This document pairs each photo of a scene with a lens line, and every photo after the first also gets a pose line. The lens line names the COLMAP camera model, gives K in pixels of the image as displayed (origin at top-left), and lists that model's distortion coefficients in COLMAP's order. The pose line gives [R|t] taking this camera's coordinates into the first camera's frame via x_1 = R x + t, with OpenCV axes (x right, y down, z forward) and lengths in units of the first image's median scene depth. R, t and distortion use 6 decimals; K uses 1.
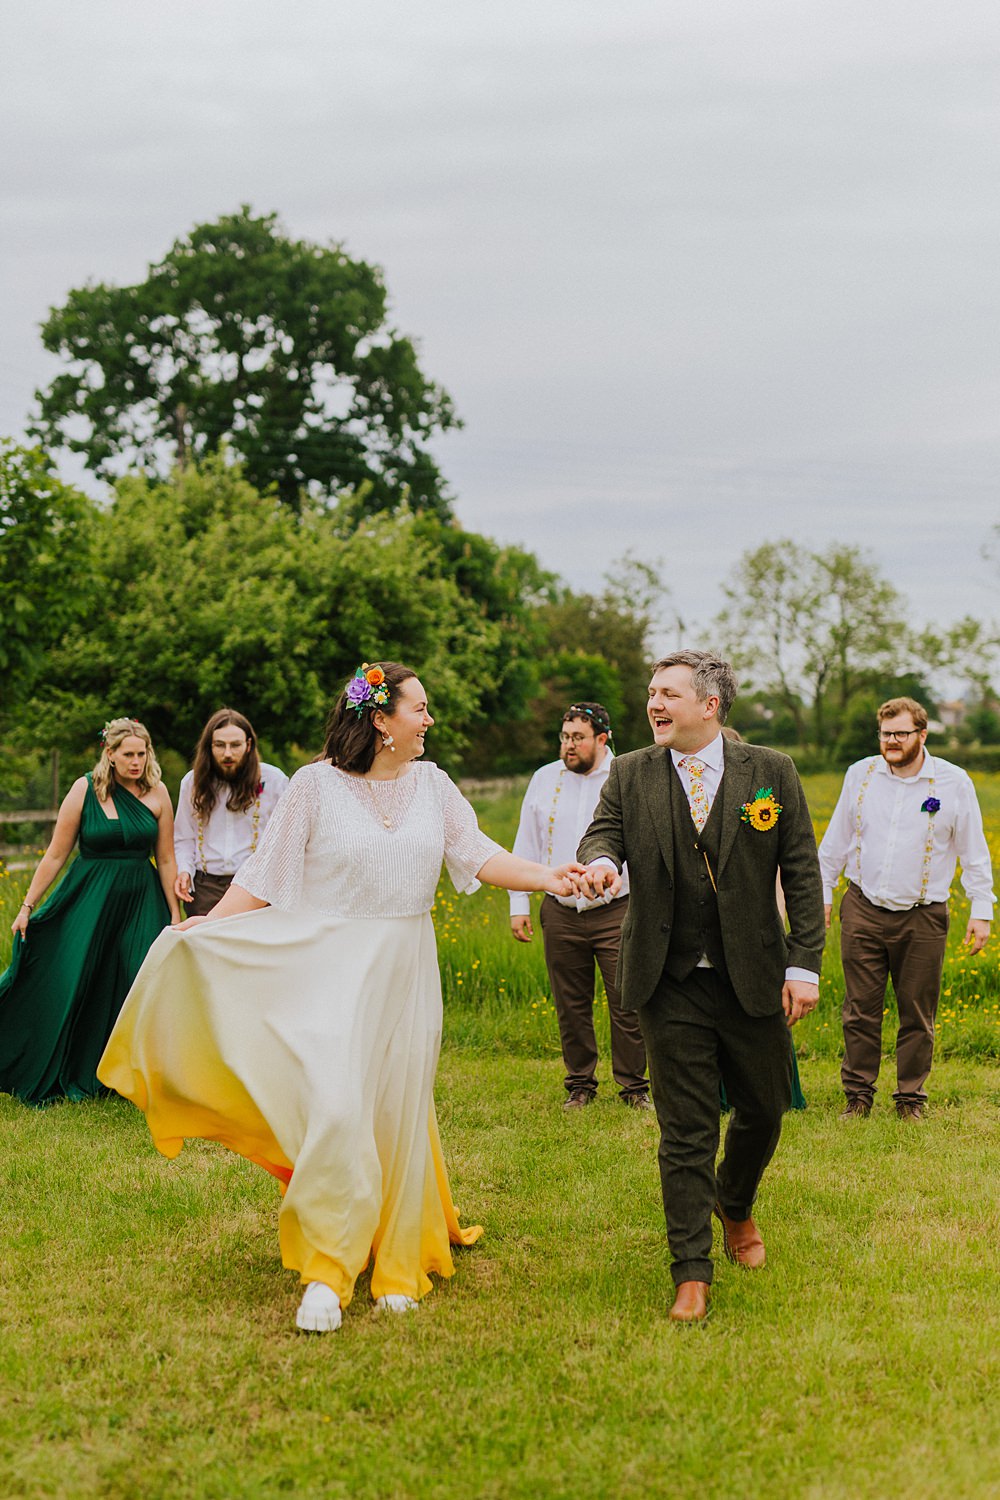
lens RADIAL K [[2268.8, 0, 498.9], [0, 2268.8, 777.3], [0, 0, 1]] dist [0.009104, -0.032241]
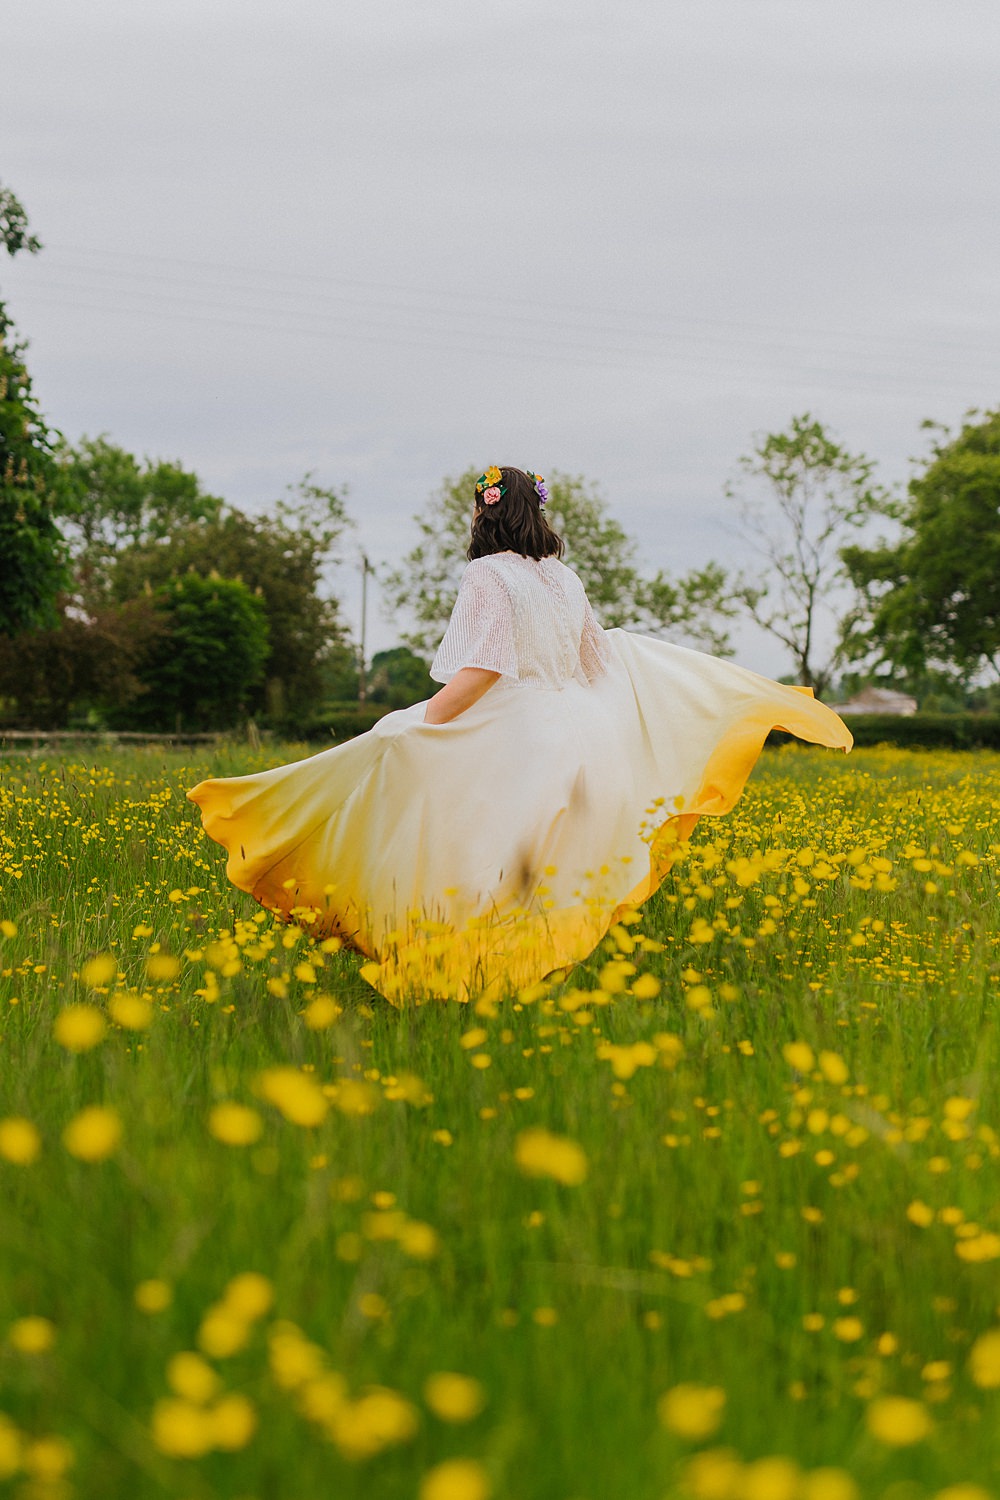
lens RADIAL K [[2268.8, 0, 498.9], [0, 2268.8, 777.3], [0, 0, 1]] dist [0.009104, -0.032241]
pose [[0.992768, 0.019223, 0.118501, 0.049148], [-0.019831, 0.999796, 0.003956, 0.009982], [-0.118401, -0.006277, 0.992946, 0.266868]]
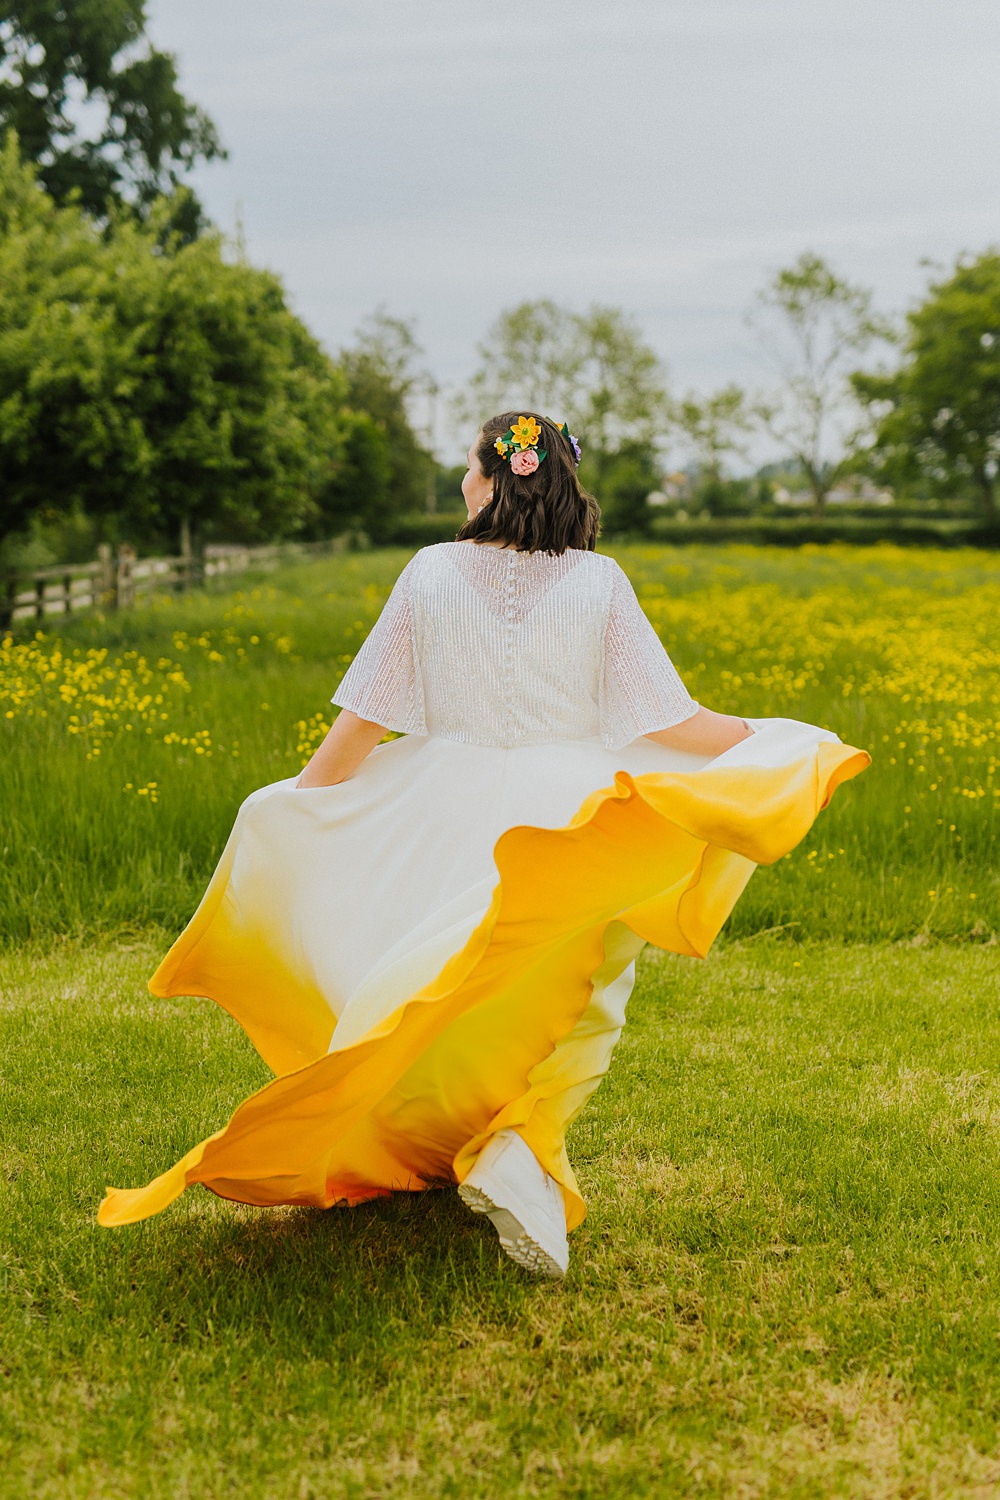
lens RADIAL K [[2230.5, 0, 495.7], [0, 2230.5, 807.6], [0, 0, 1]] dist [-0.001636, -0.009215]
pose [[0.991265, -0.000859, 0.131879, -0.029721], [-0.014580, 0.993135, 0.116061, -0.000451], [-0.131073, -0.116970, 0.984448, 0.076362]]
